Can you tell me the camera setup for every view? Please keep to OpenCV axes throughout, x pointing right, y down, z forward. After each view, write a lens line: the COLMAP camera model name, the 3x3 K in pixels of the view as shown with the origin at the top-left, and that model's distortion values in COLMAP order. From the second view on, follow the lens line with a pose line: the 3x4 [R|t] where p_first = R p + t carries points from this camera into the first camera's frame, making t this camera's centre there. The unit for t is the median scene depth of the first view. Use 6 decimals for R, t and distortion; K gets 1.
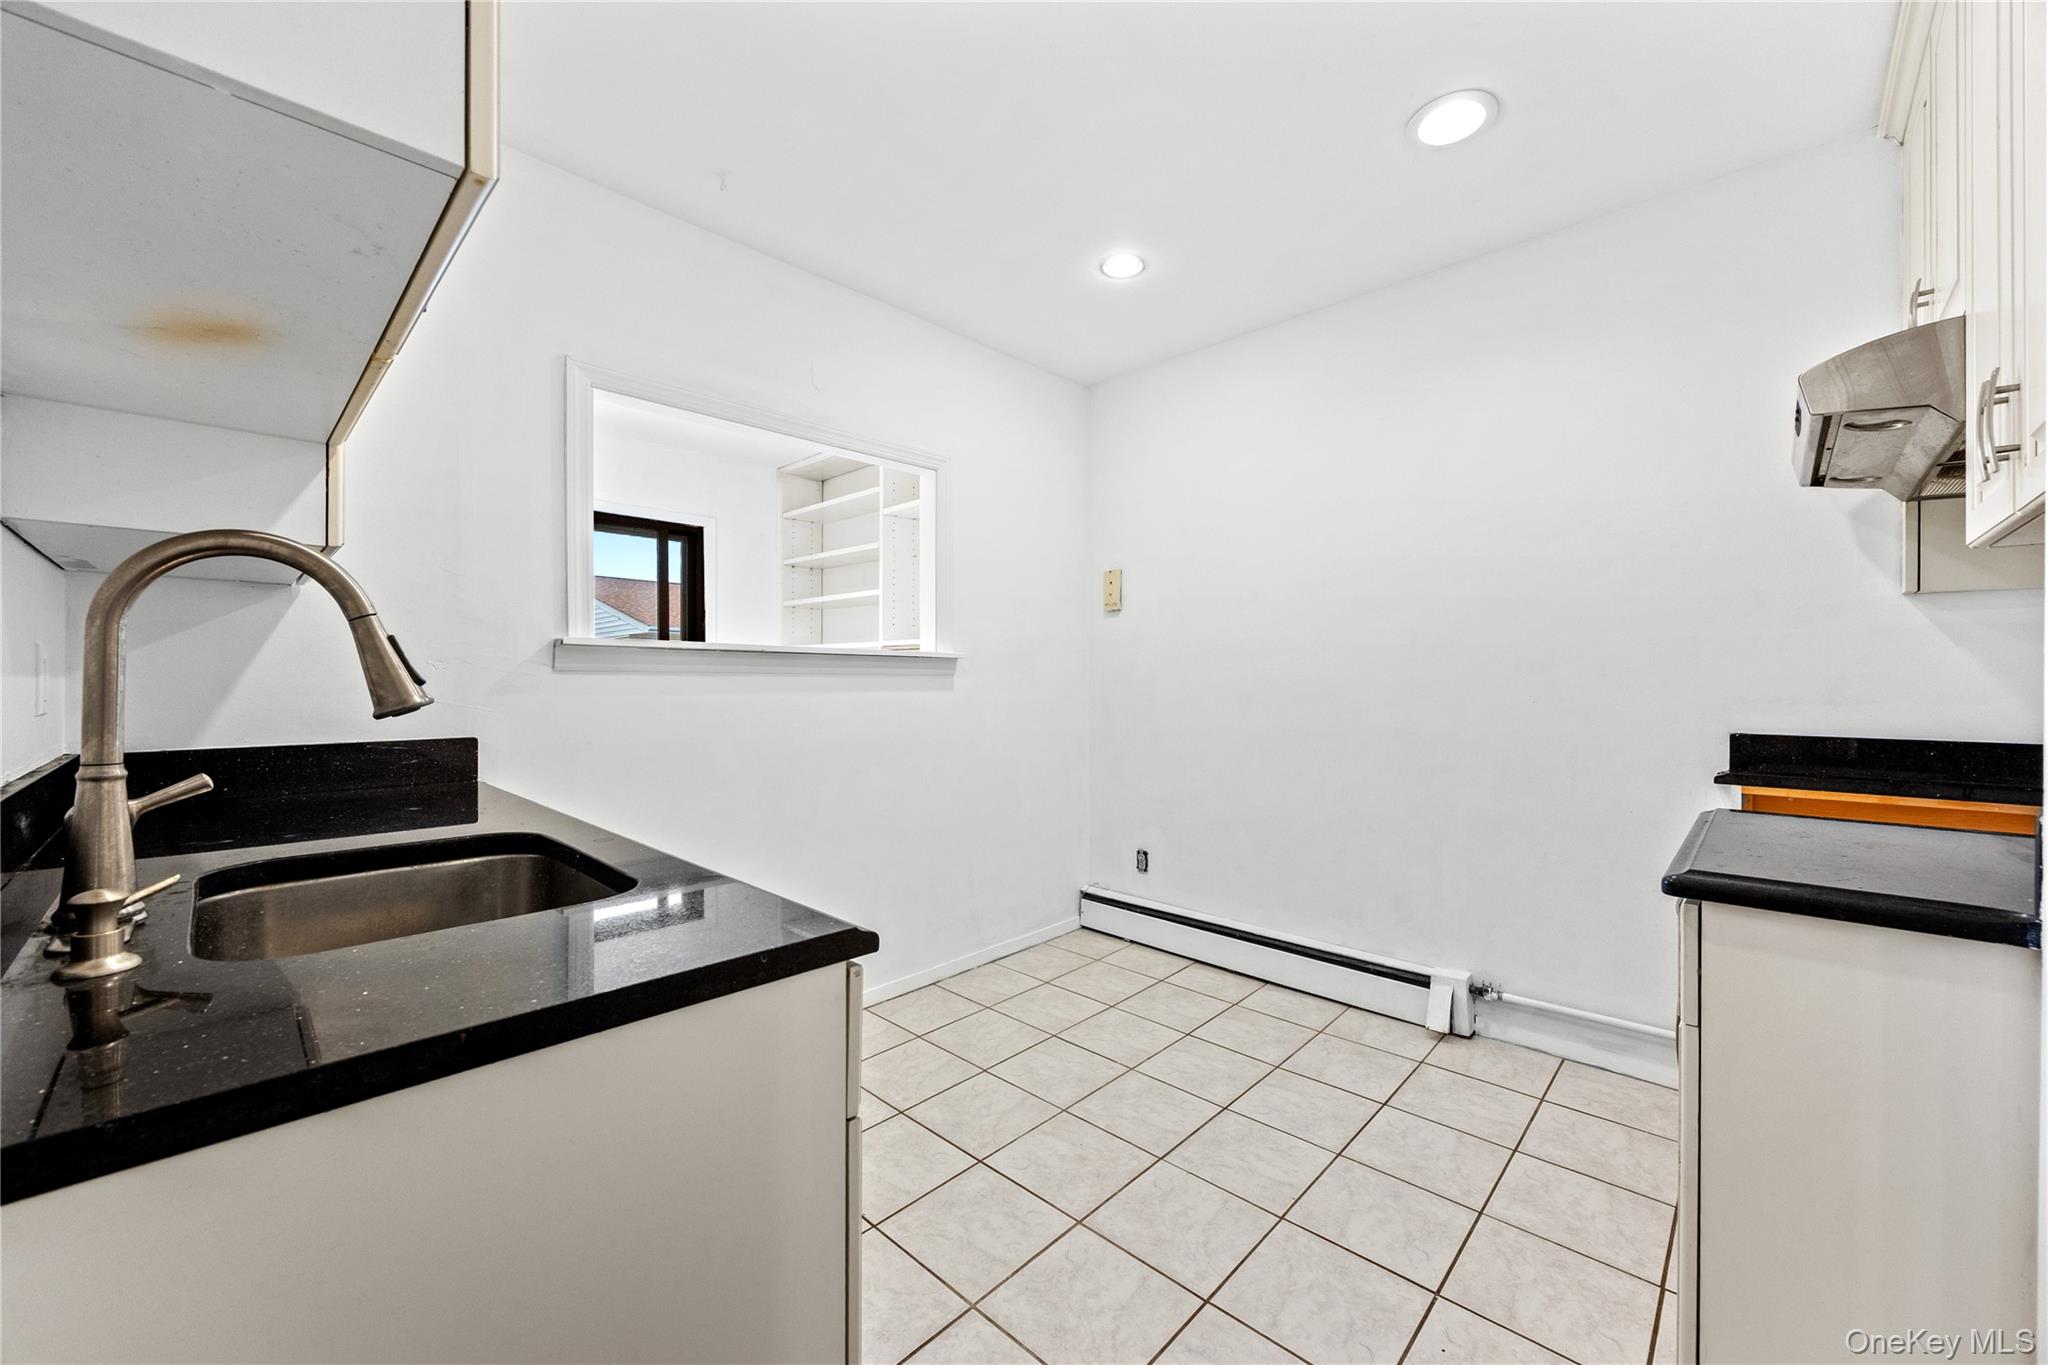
lens RADIAL K [[790.3, 0, 1026.6], [0, 790.3, 675.1], [0, 0, 1]] dist [-0.002831, 0.001275]
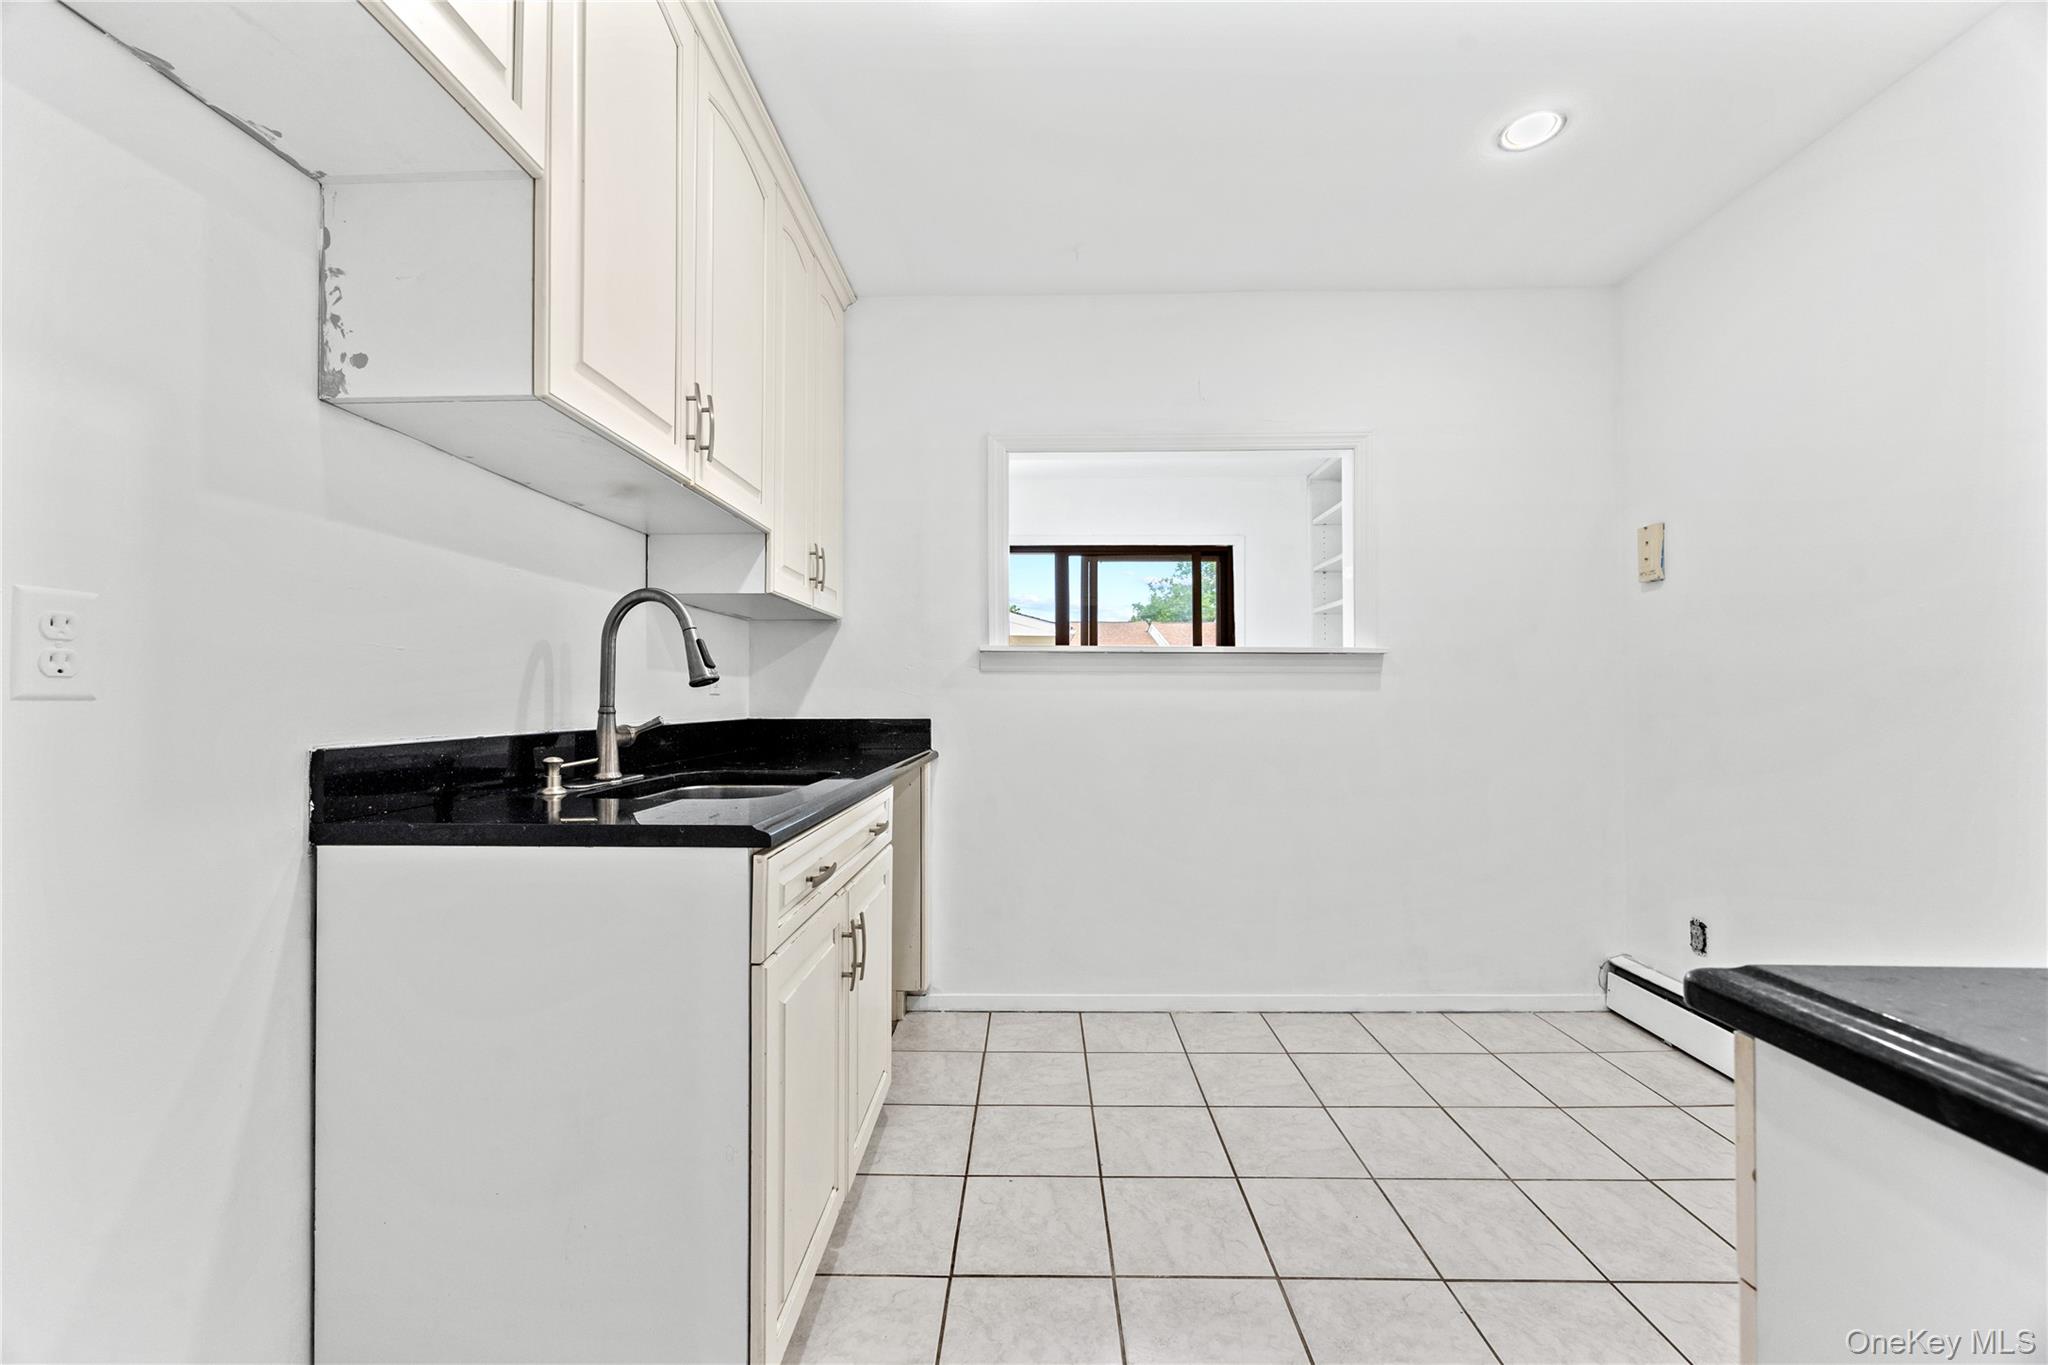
lens RADIAL K [[790.3, 0, 1031.5], [0, 790.3, 687.1], [0, 0, 1]] dist [-0.002831, 0.001275]
pose [[0.672730, -0.010673, -0.739811, 0.288777], [0.004285, 0.999935, -0.010529, 0.022853], [0.739875, 0.003913, 0.672733, 0.108411]]
